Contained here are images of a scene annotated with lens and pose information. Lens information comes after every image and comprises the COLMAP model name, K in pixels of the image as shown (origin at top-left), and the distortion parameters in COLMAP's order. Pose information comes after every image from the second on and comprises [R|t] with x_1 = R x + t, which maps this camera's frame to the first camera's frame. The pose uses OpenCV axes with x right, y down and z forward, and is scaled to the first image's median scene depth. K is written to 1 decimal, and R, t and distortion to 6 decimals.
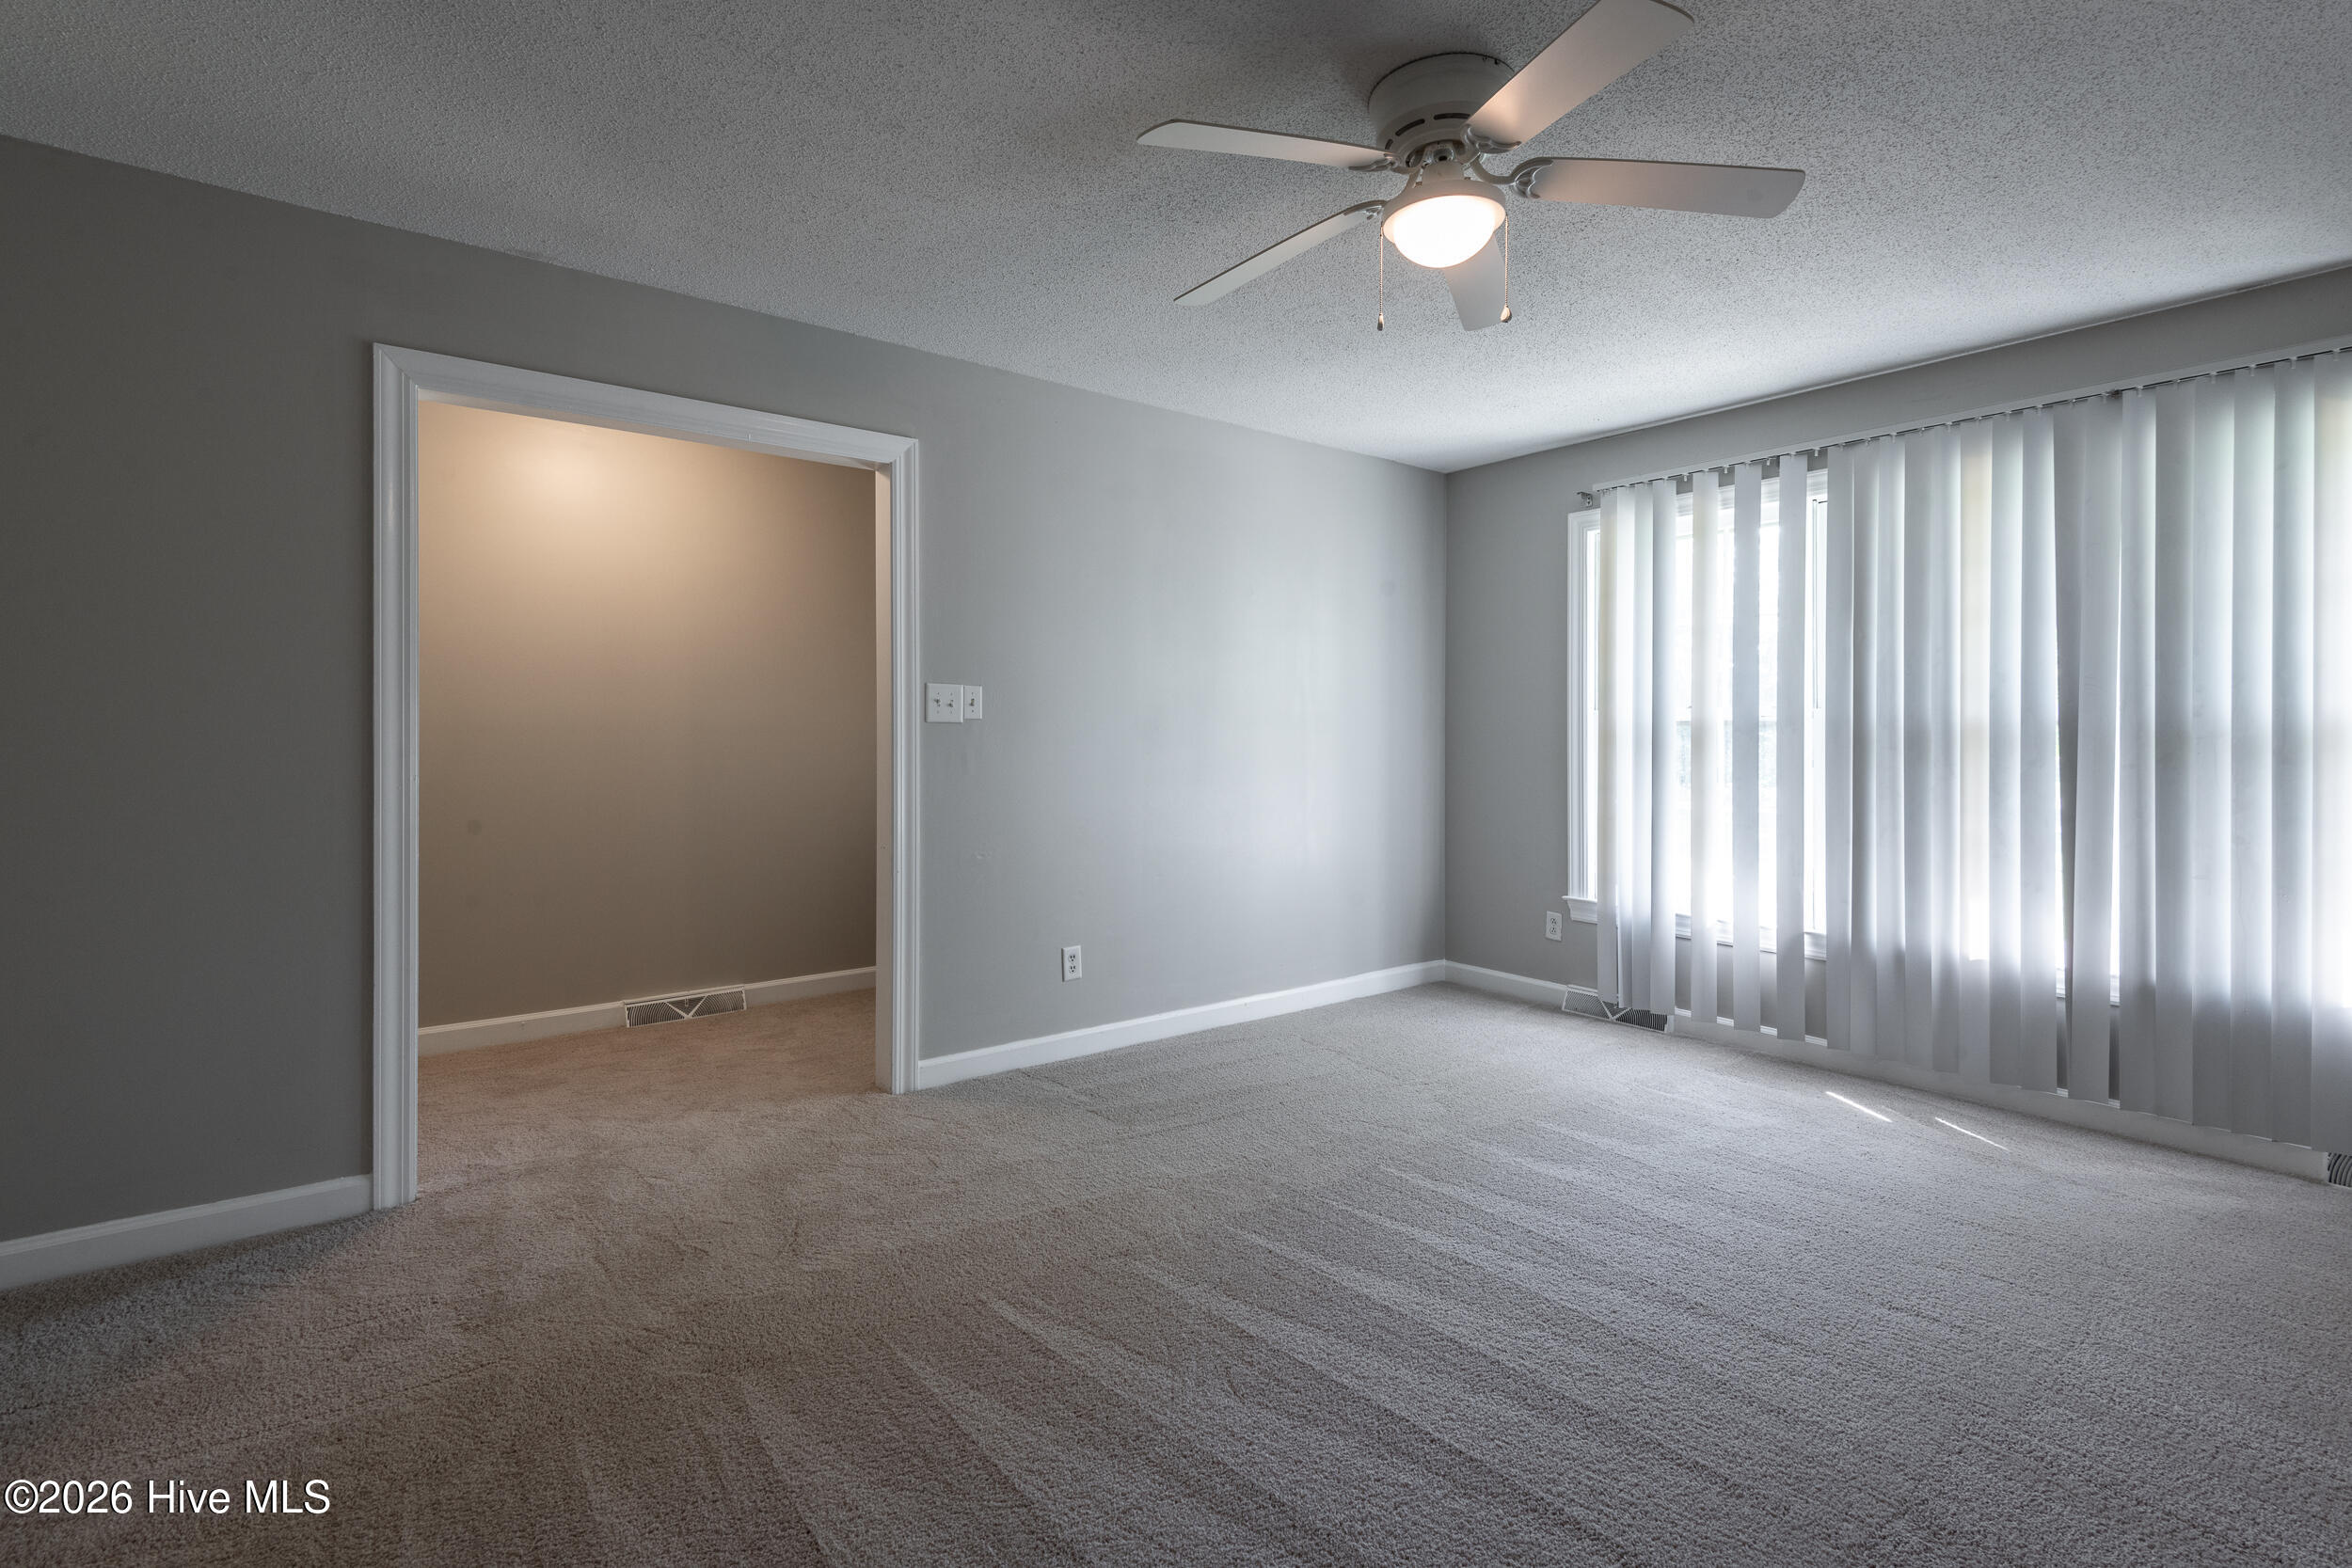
lens RADIAL K [[1107.7, 0, 1176.1], [0, 1107.7, 728.7], [0, 0, 1]] dist [0.024967, -0.000283]
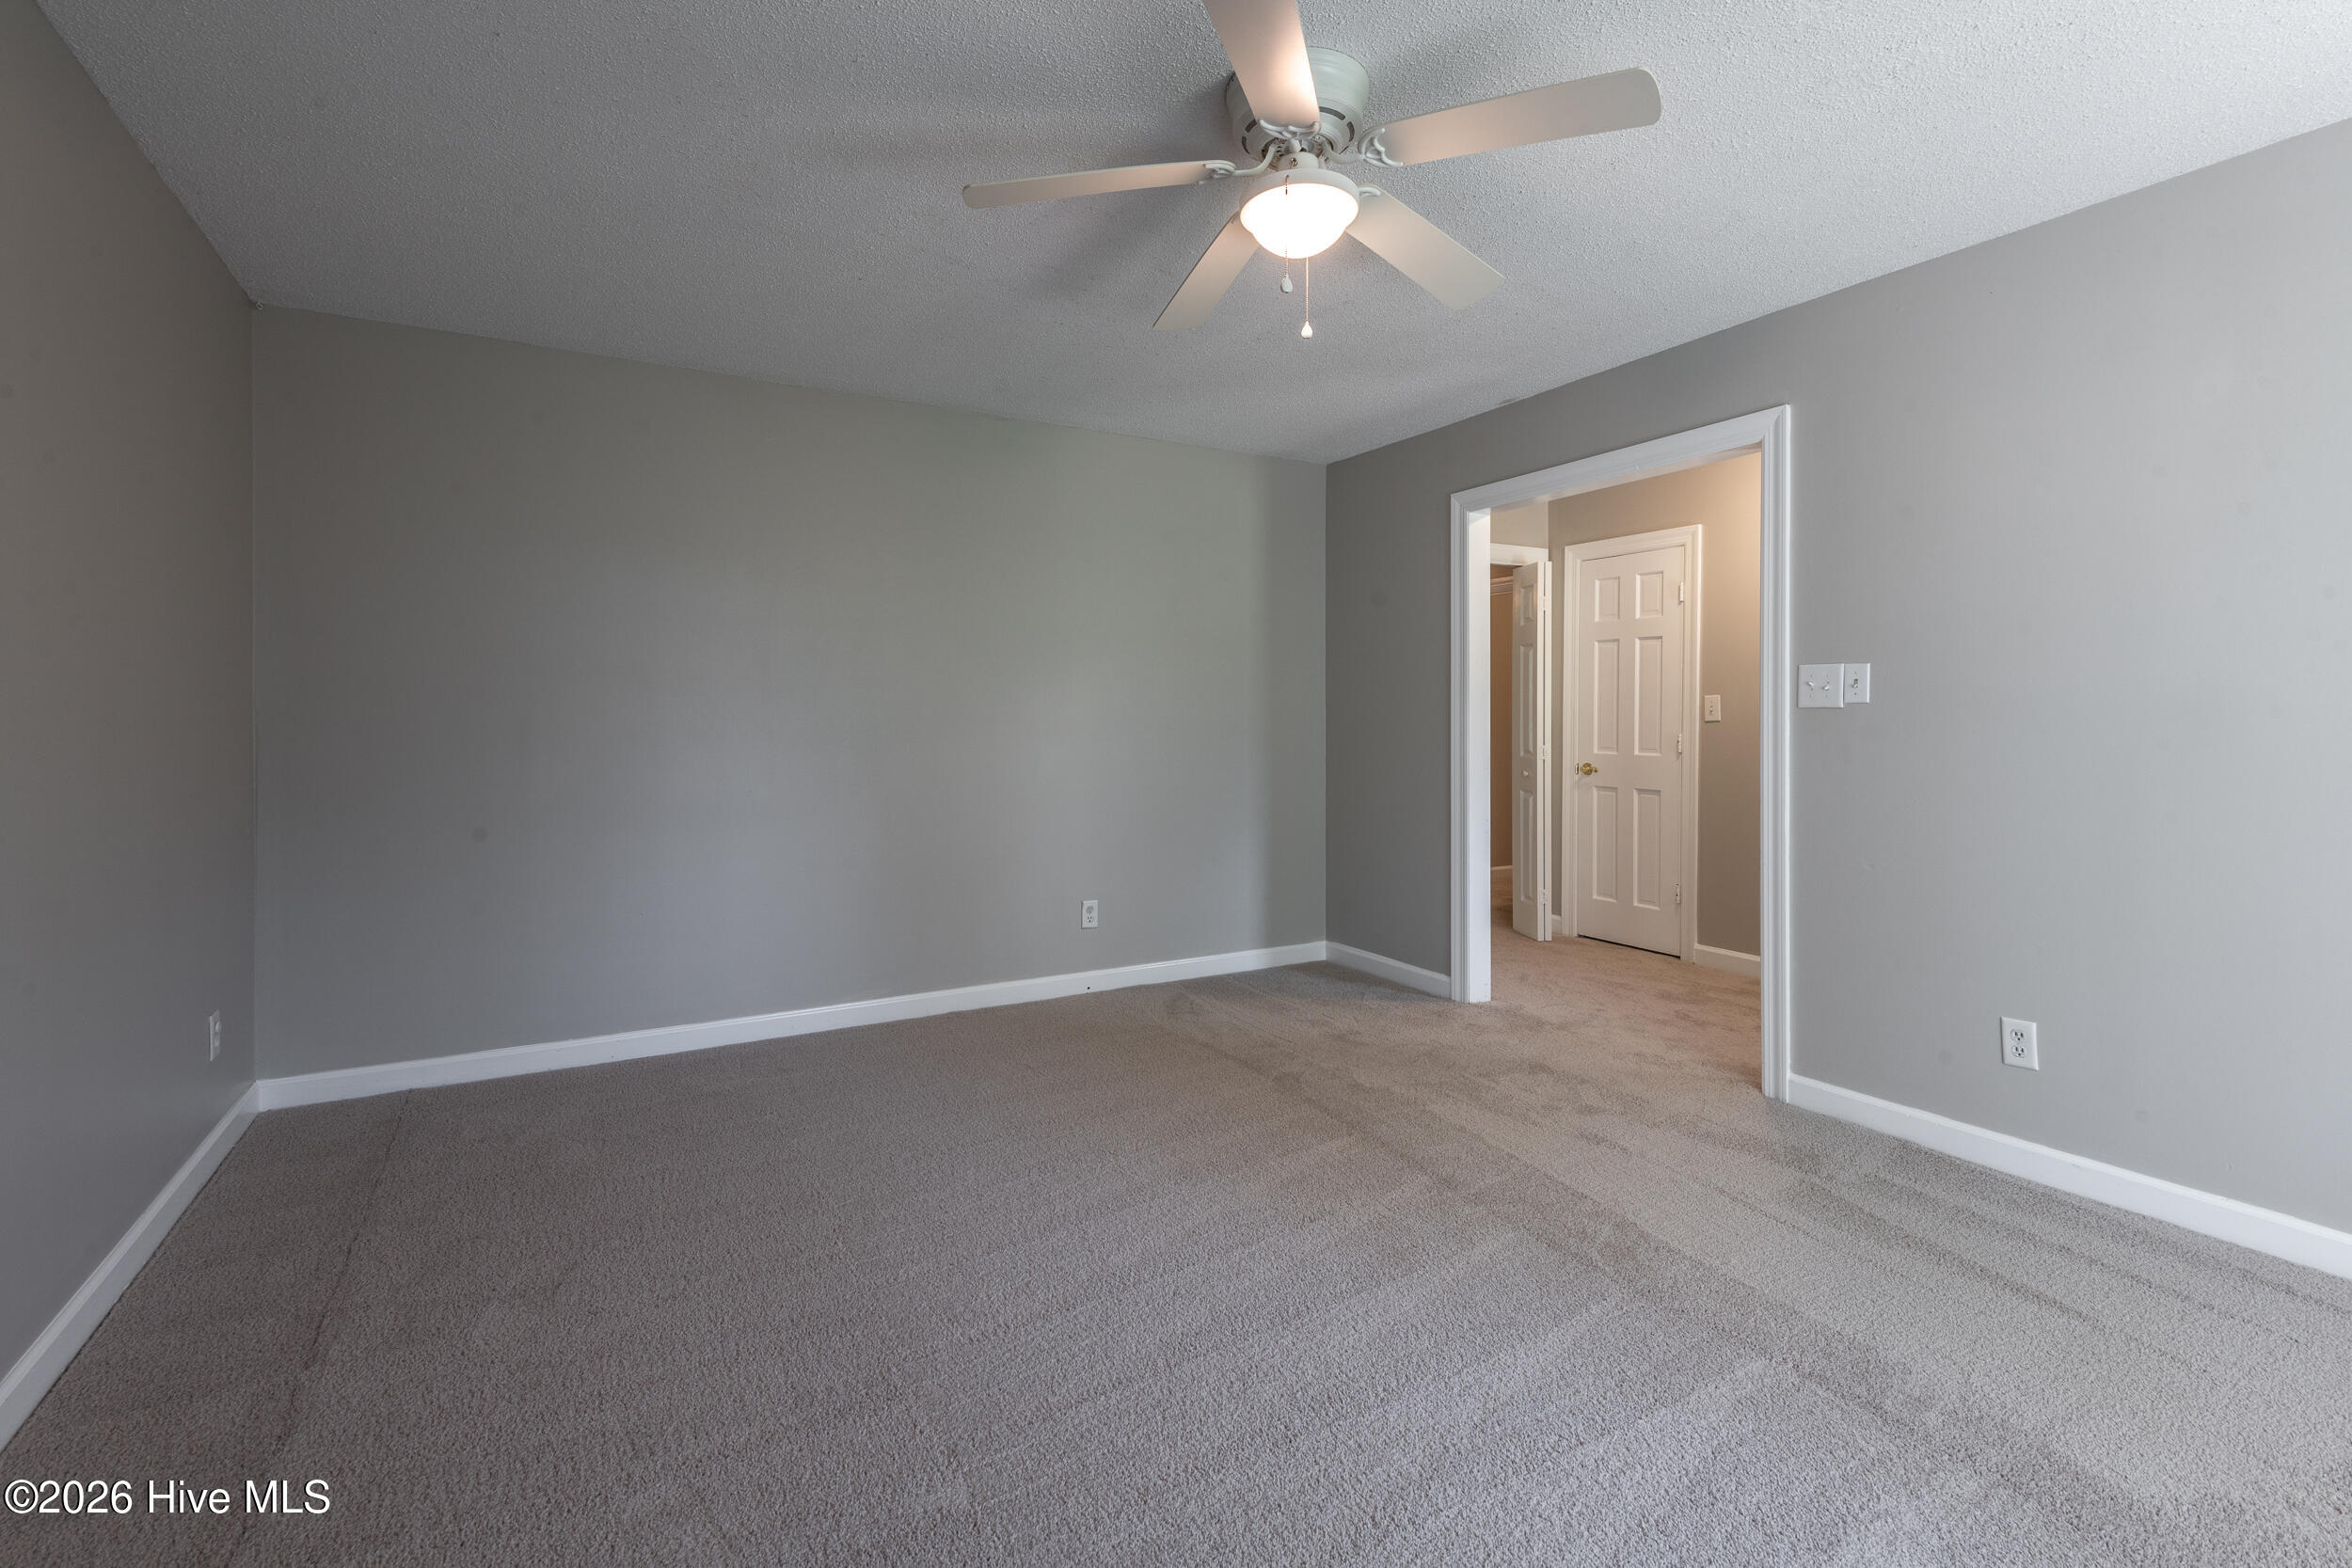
lens RADIAL K [[1092.2, 0, 1197.6], [0, 1092.2, 709.4], [0, 0, 1]] dist [0.026070, -0.000357]
pose [[-0.138557, -0.013968, -0.990256, 0.635835], [-0.000002, 0.999901, -0.014104, 0.007144], [0.990355, -0.001953, -0.138543, 0.536264]]
